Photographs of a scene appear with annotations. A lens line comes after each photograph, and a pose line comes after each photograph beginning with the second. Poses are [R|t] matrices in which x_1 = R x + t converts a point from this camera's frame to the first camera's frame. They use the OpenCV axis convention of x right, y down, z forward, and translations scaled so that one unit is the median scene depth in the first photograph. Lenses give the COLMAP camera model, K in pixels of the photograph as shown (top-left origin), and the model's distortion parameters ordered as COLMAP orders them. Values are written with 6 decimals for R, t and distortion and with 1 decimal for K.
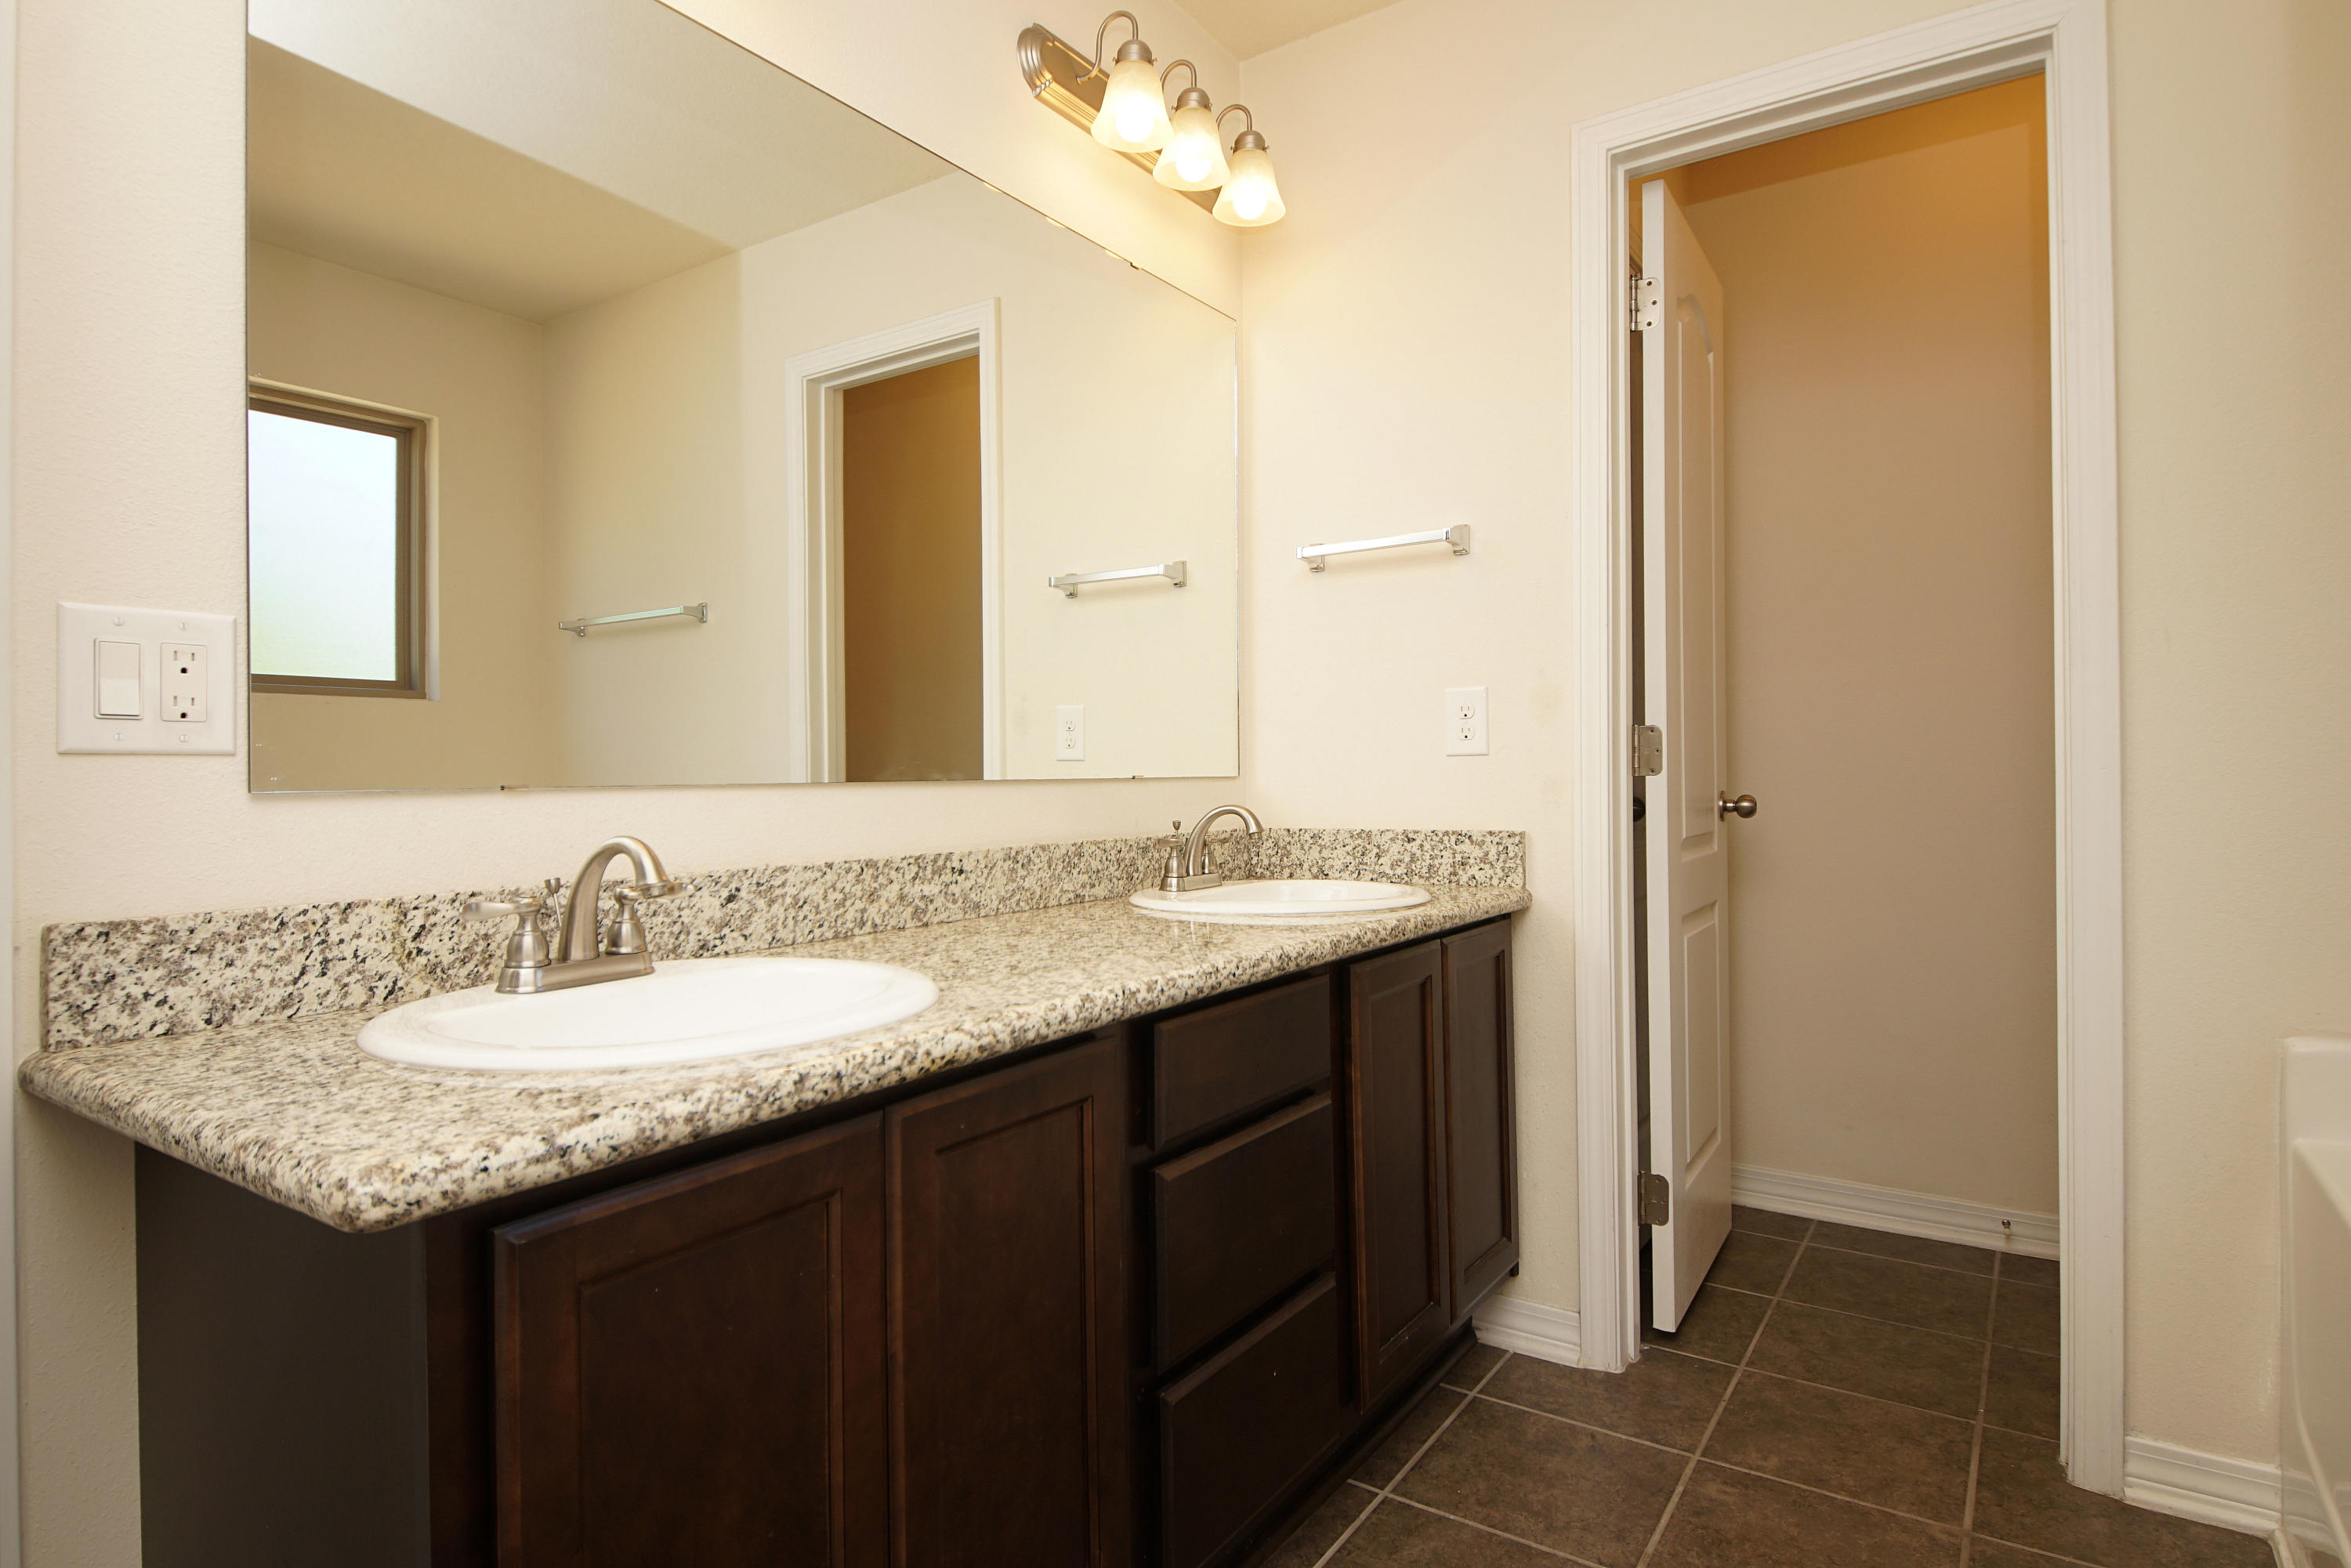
lens RADIAL K [[1261.2, 0, 1160.6], [0, 1261.2, 765.6], [0, 0, 1]] dist [0.035400, -0.032945]
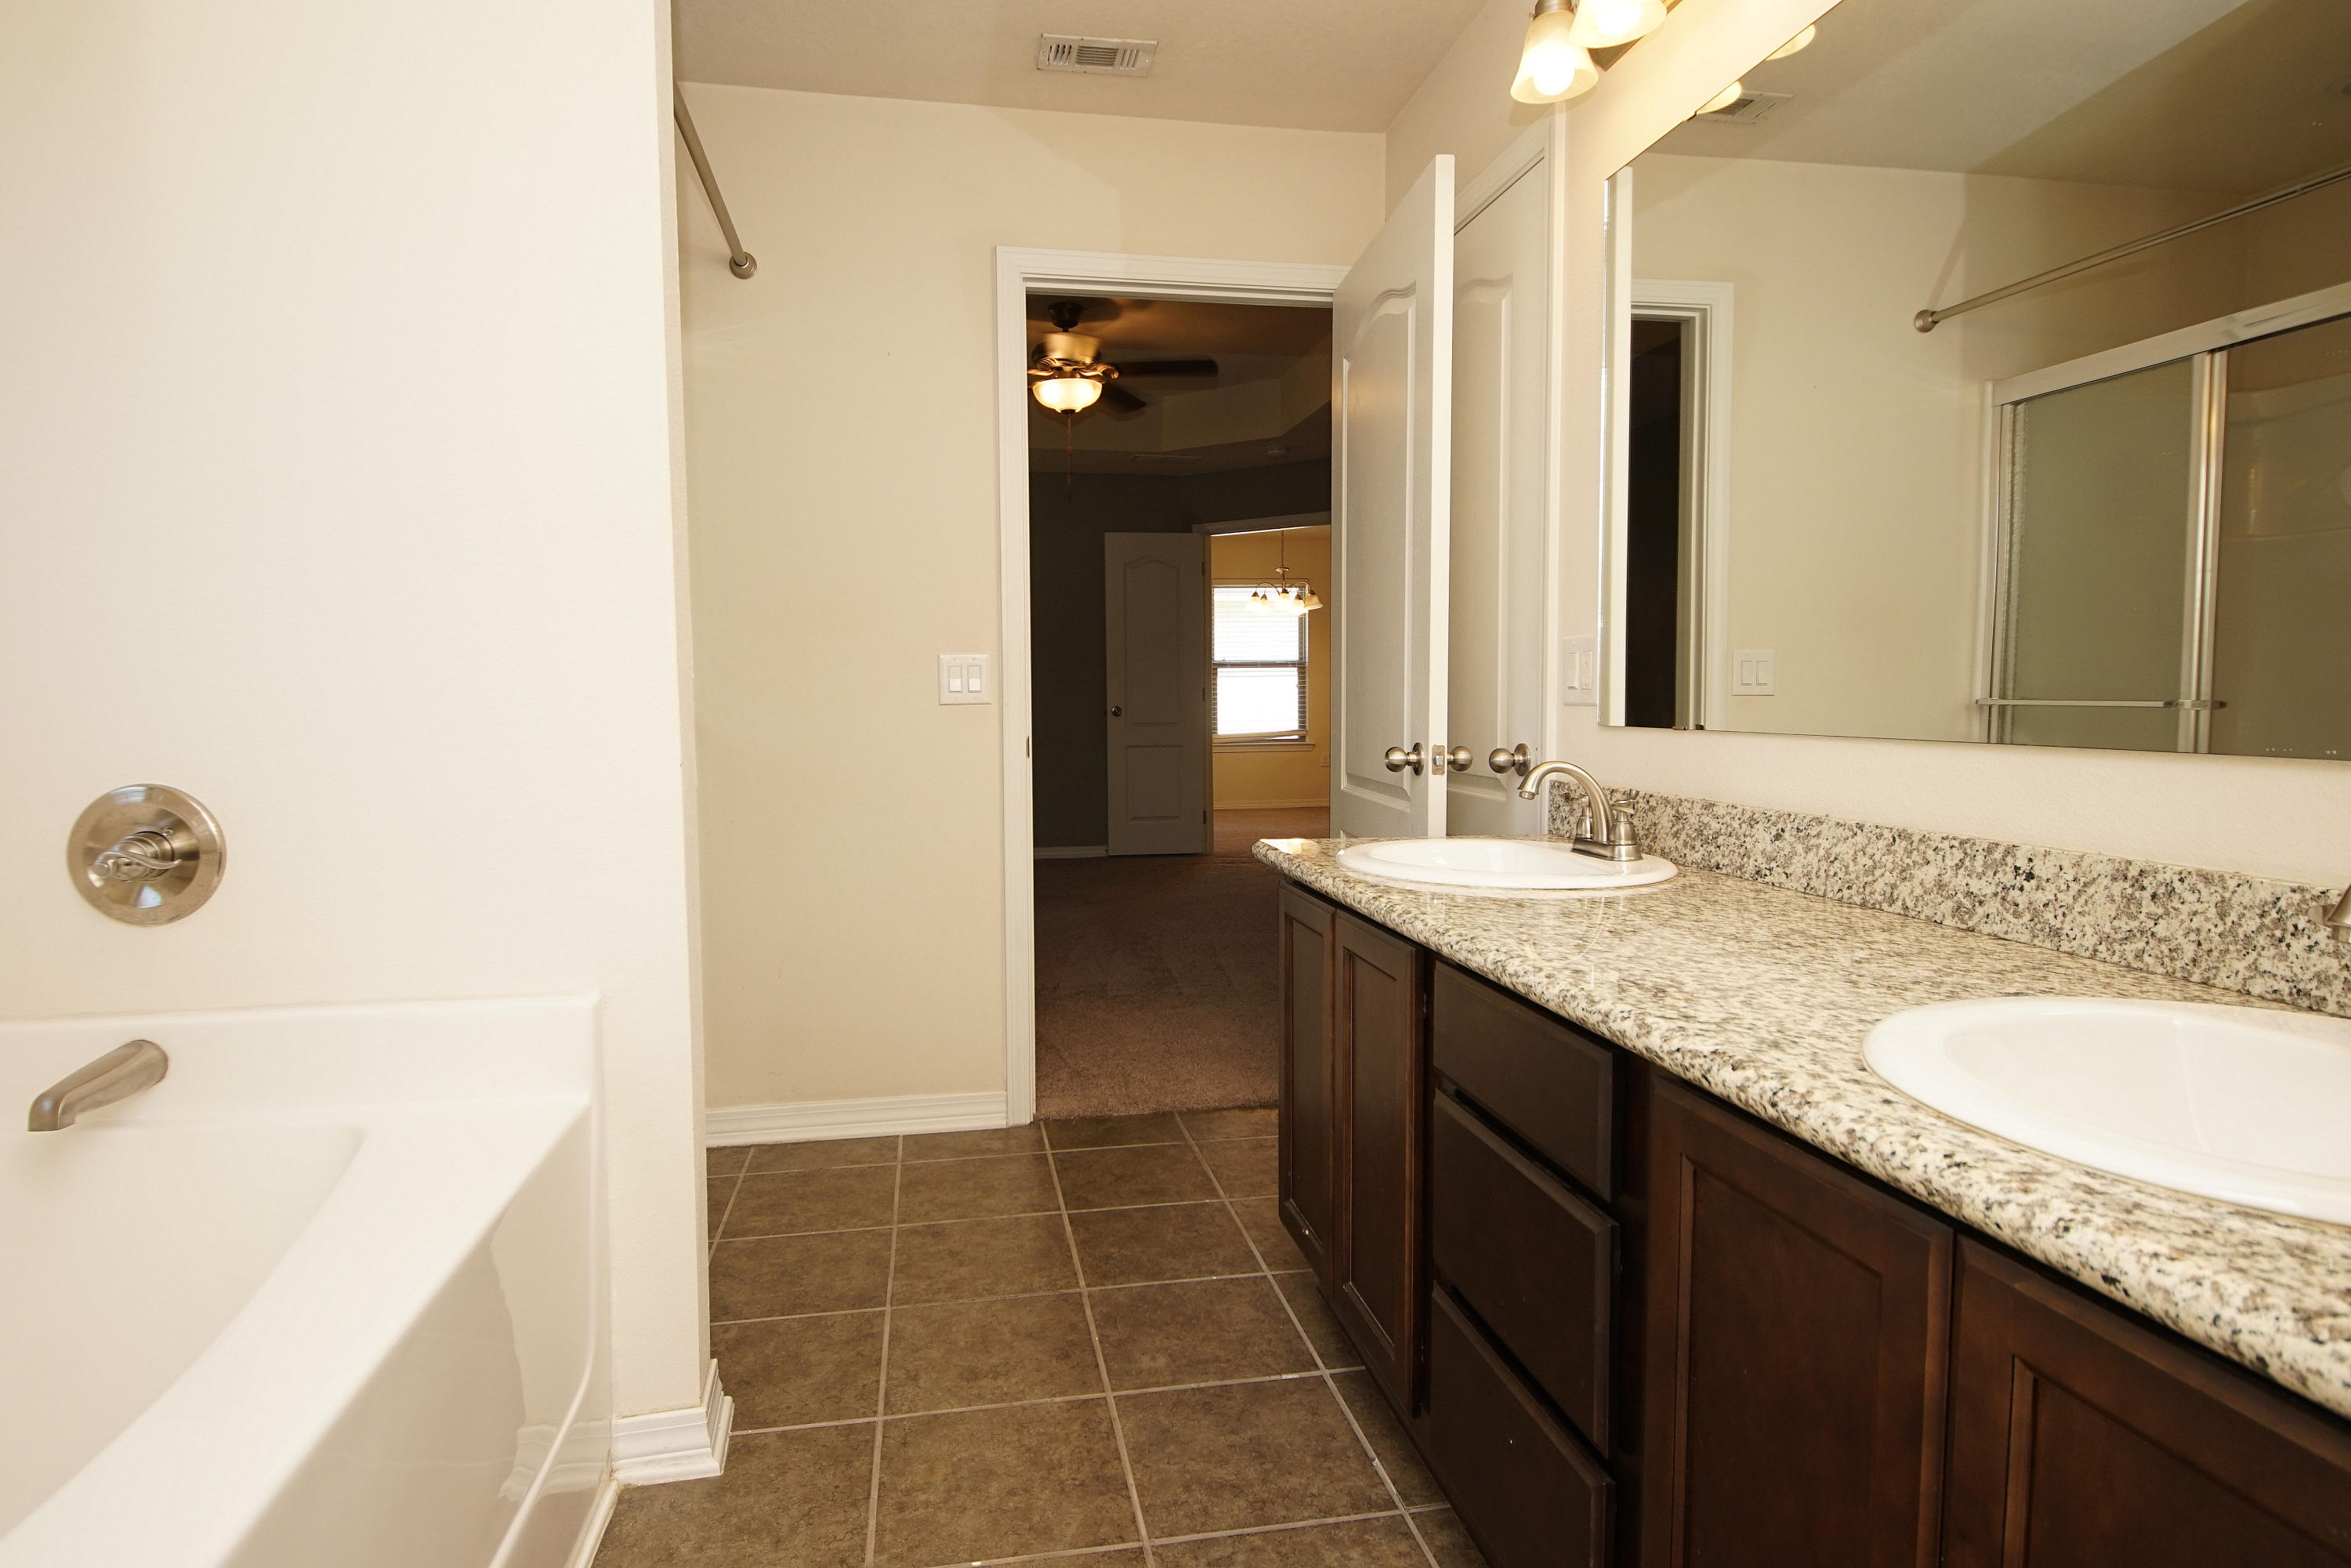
lens RADIAL K [[1261.2, 0, 1160.6], [0, 1261.2, 765.6], [0, 0, 1]] dist [0.035400, -0.032945]
pose [[-0.700862, 0.049009, -0.711612, 0.732389], [0.007362, 0.998081, 0.061488, -0.026077], [0.713259, 0.037856, -0.699877, 1.233575]]
